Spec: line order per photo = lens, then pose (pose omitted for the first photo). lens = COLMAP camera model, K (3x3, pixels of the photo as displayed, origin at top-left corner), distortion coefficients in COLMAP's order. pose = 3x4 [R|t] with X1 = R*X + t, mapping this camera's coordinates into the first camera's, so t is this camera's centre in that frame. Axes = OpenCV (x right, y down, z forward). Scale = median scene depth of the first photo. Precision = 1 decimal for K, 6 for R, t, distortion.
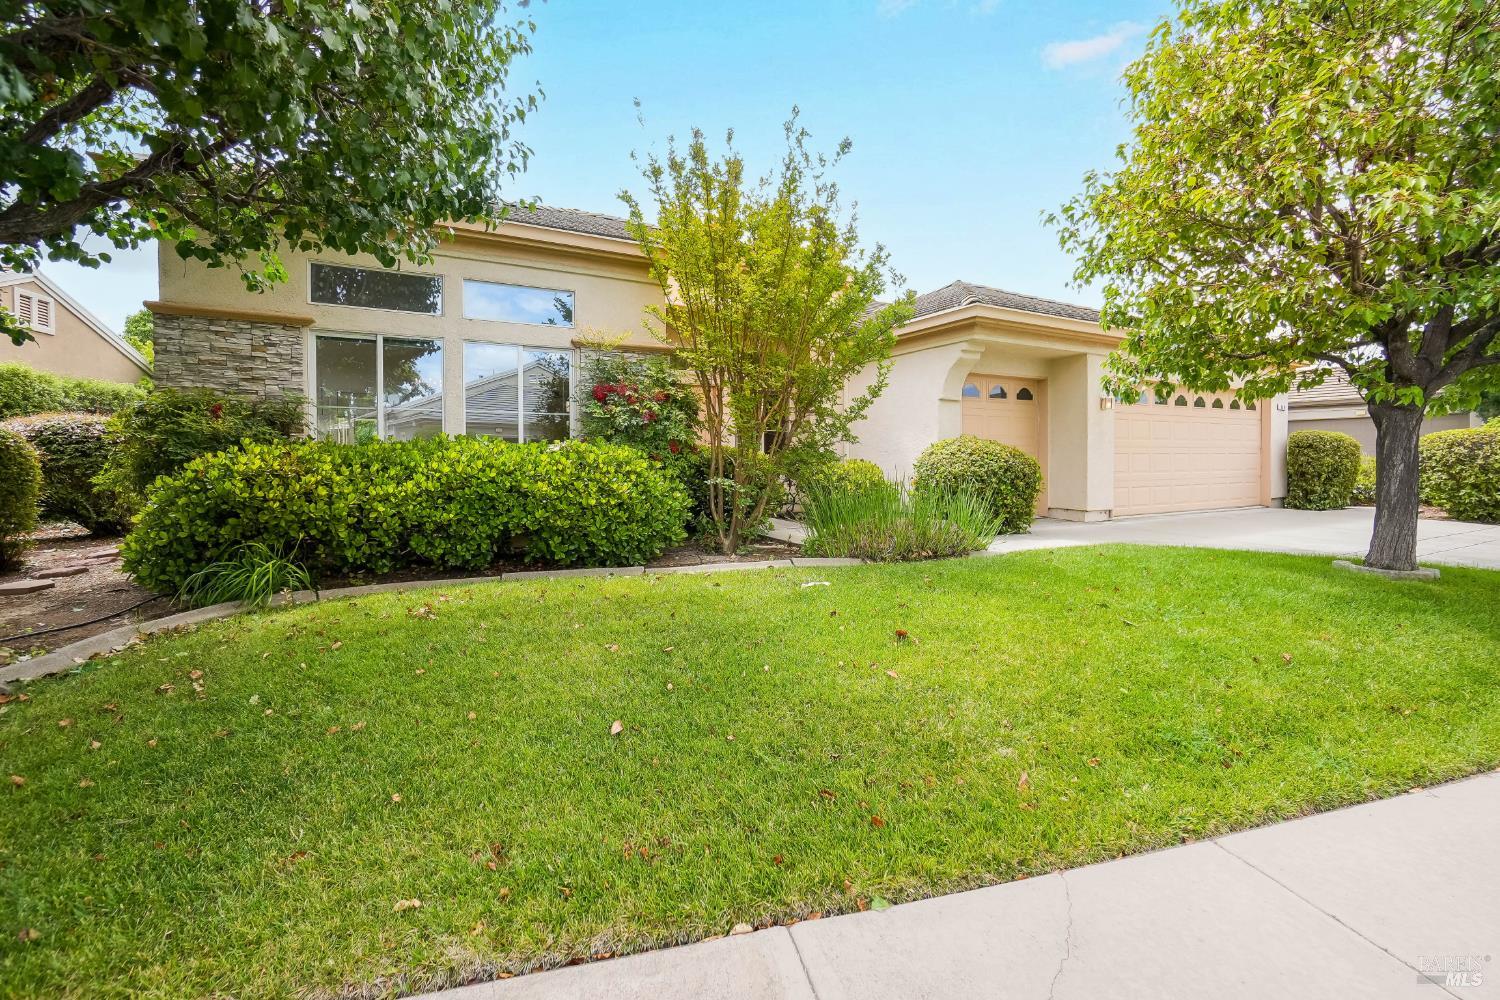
lens RADIAL K [[652.3, 0, 751.7], [0, 652.3, 496.6], [0, 0, 1]] dist [-0.001448, 0.001366]
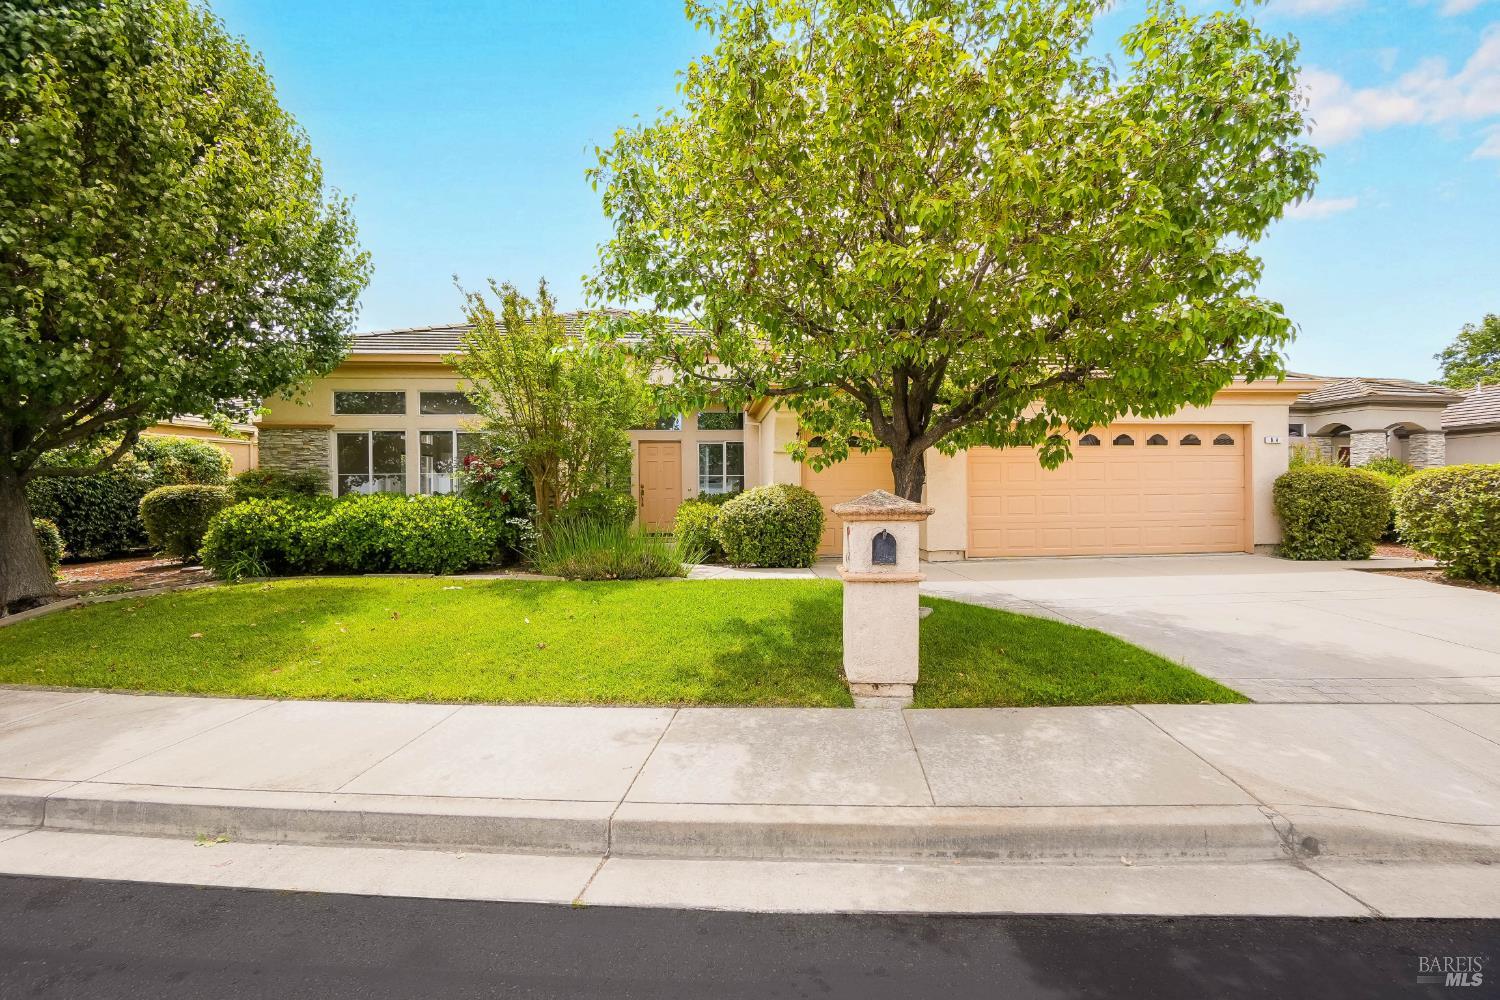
lens RADIAL K [[652.3, 0, 771.3], [0, 652.3, 497.1], [0, 0, 1]] dist [-0.001448, 0.001366]
pose [[0.914425, 0.000516, -0.404756, 0.829420], [-0.017413, 0.999123, -0.038067, -0.024246], [0.404381, 0.041857, 0.913632, -0.084544]]
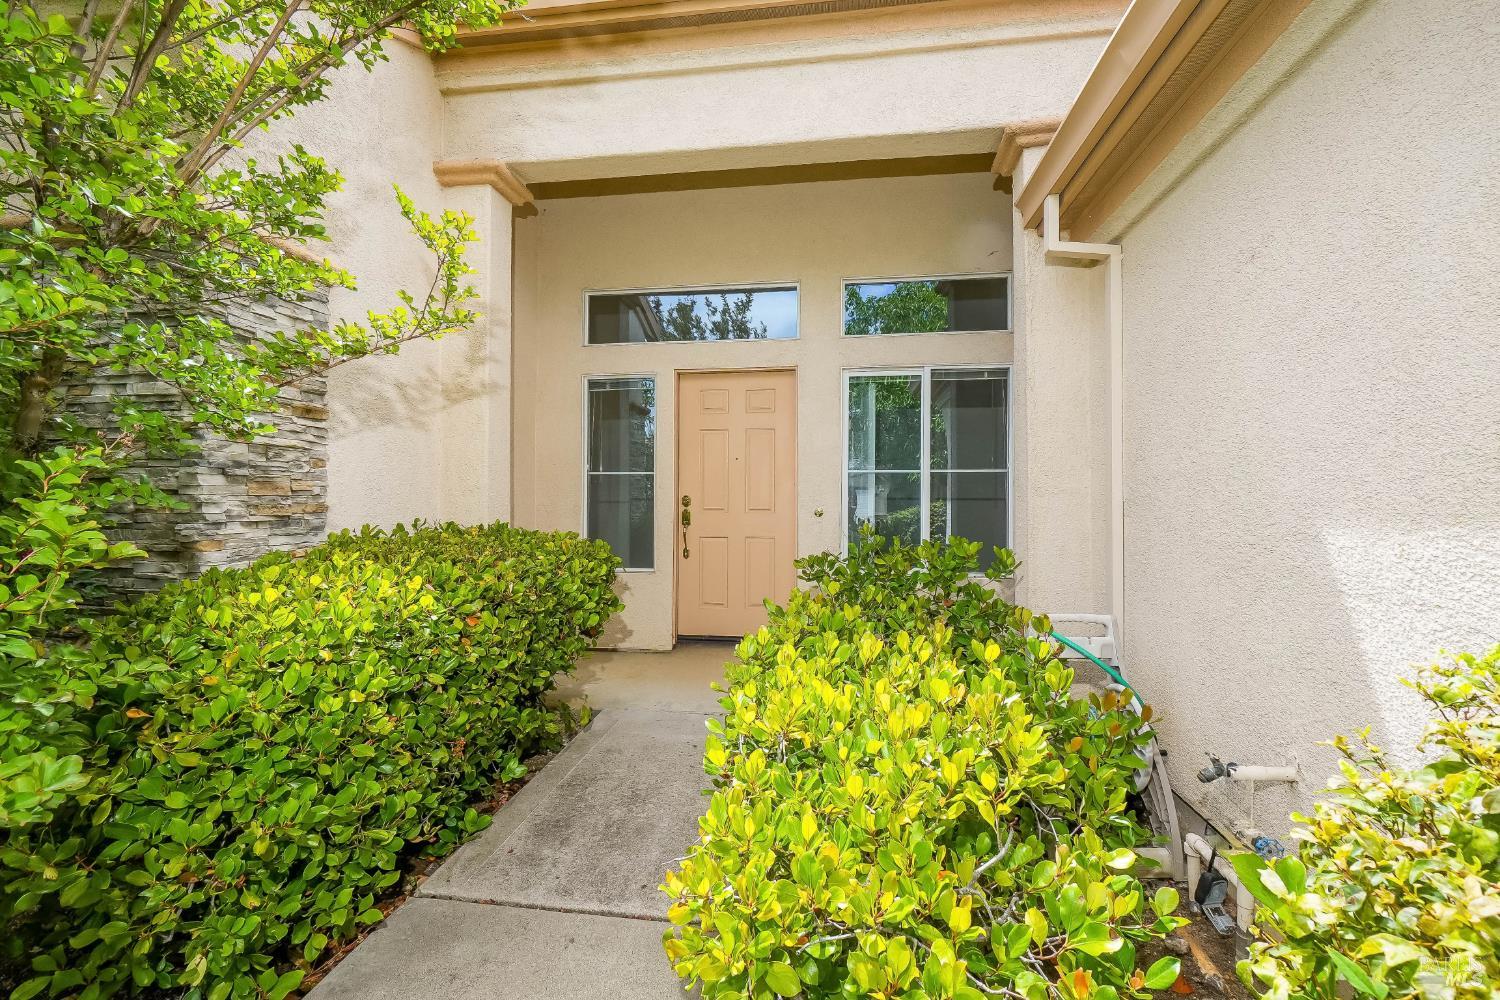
lens RADIAL K [[652.3, 0, 755.7], [0, 652.3, 488.1], [0, 0, 1]] dist [-0.001448, 0.001366]
pose [[0.793034, -0.000851, -0.609176, 0.250131], [-0.036327, 0.998153, -0.048684, -0.096413], [0.608093, 0.060738, 0.791539, 0.890341]]
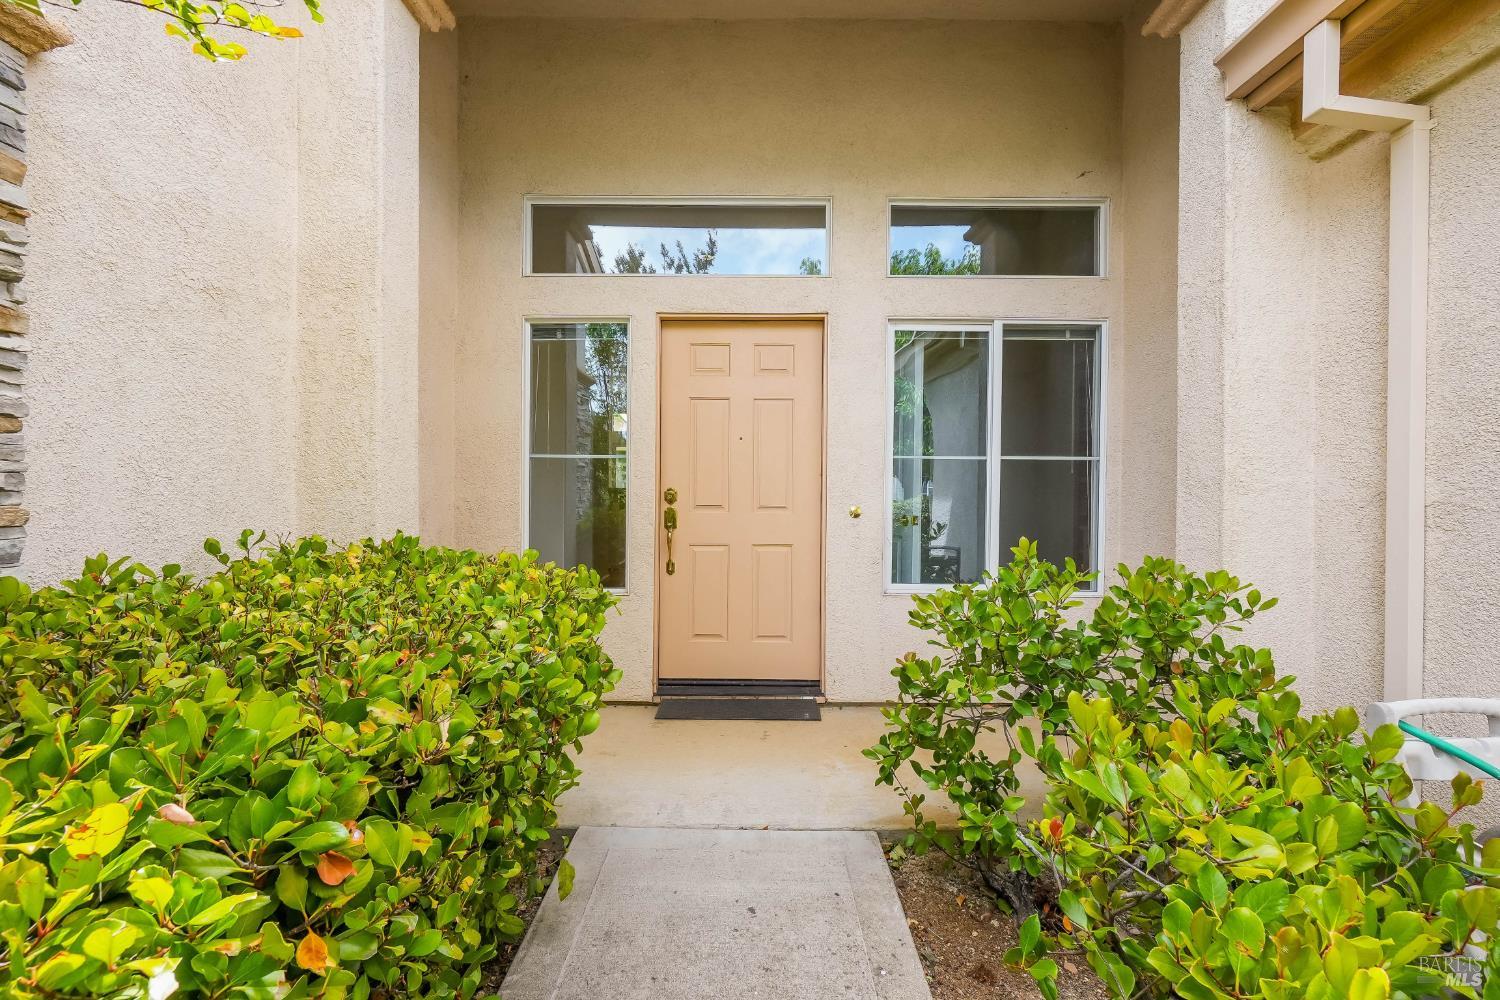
lens RADIAL K [[652.3, 0, 756.8], [0, 652.3, 490.1], [0, 0, 1]] dist [-0.001448, 0.001366]
pose [[0.867011, 0.014326, -0.498083, 0.104418], [-0.036206, 0.998756, -0.034296, -0.102313], [0.496972, 0.047769, 0.866451, 0.974515]]
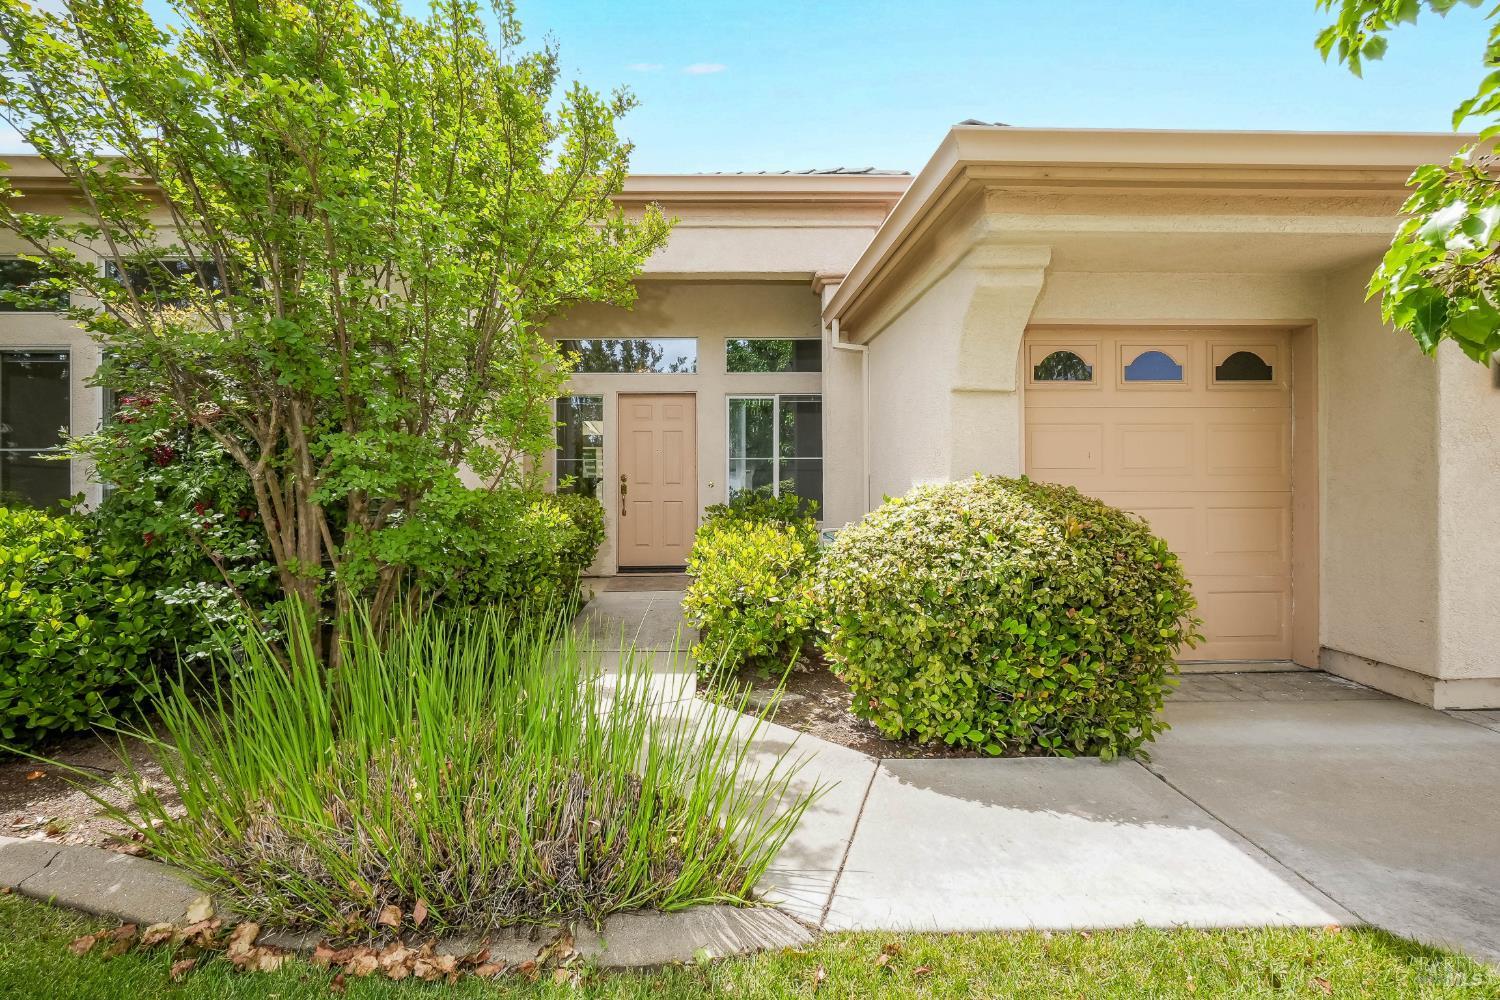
lens RADIAL K [[652.3, 0, 742.3], [0, 652.3, 487.7], [0, 0, 1]] dist [-0.001448, 0.001366]
pose [[0.891536, 0.004613, -0.452926, 0.392829], [-0.021936, 0.999215, -0.033001, -0.071687], [0.452418, 0.039357, 0.890937, 0.593880]]
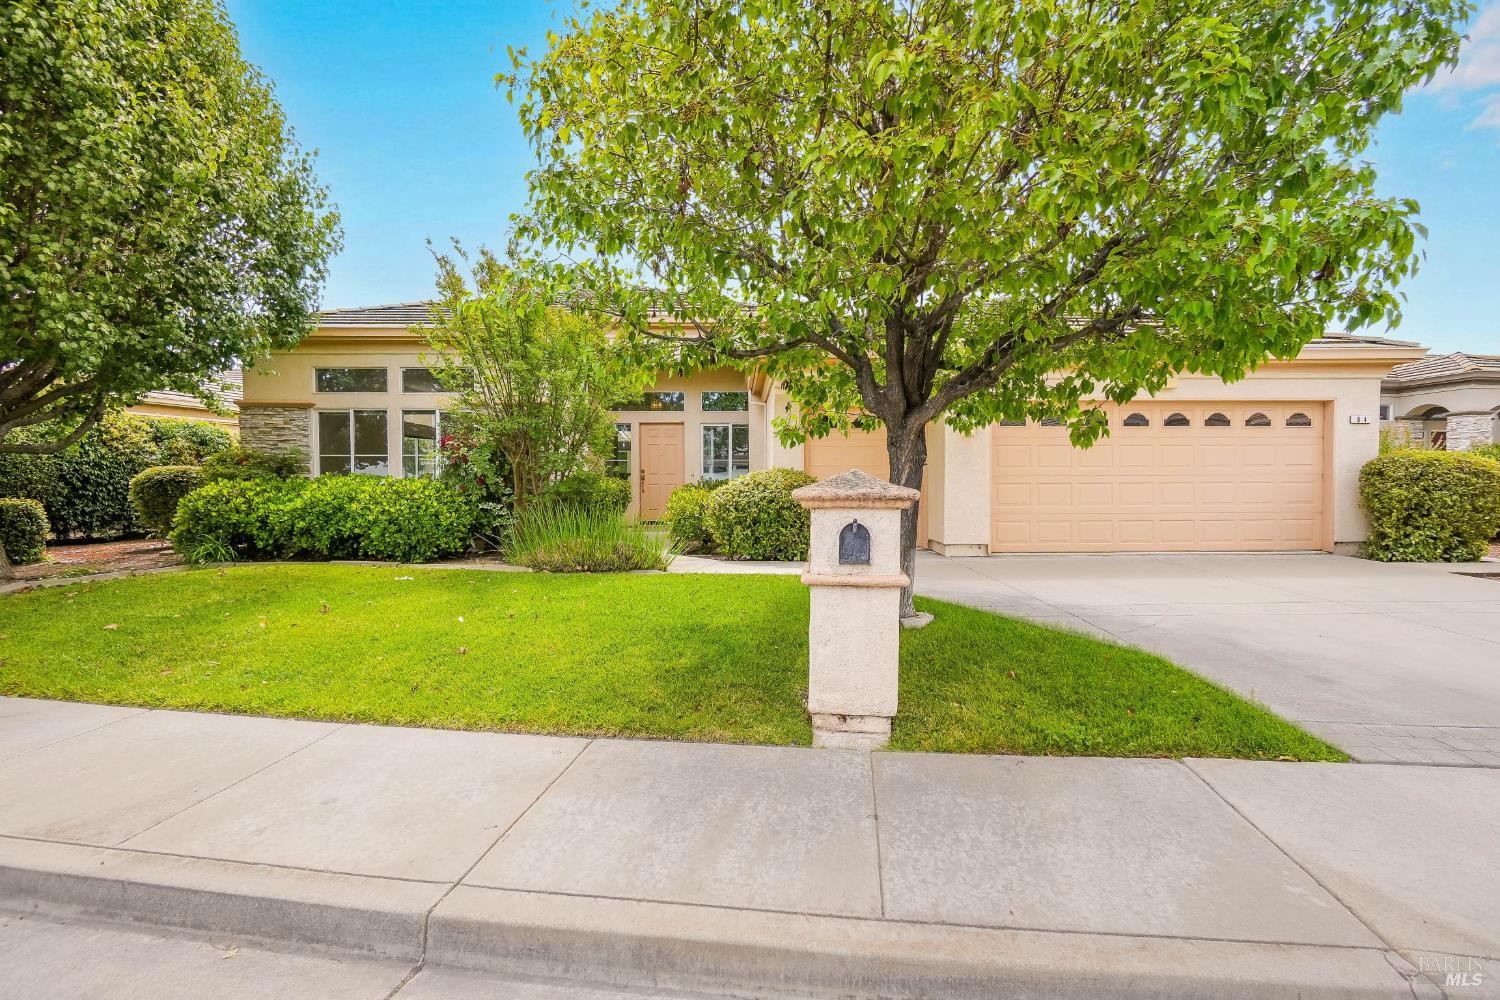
lens RADIAL K [[652.3, 0, 762.0], [0, 652.3, 494.7], [0, 0, 1]] dist [-0.001448, 0.001366]
pose [[0.883513, 0.013961, -0.468198, 0.840886], [-0.027995, 0.999343, -0.023029, -0.023938], [0.467569, 0.033454, 0.883323, 0.052699]]
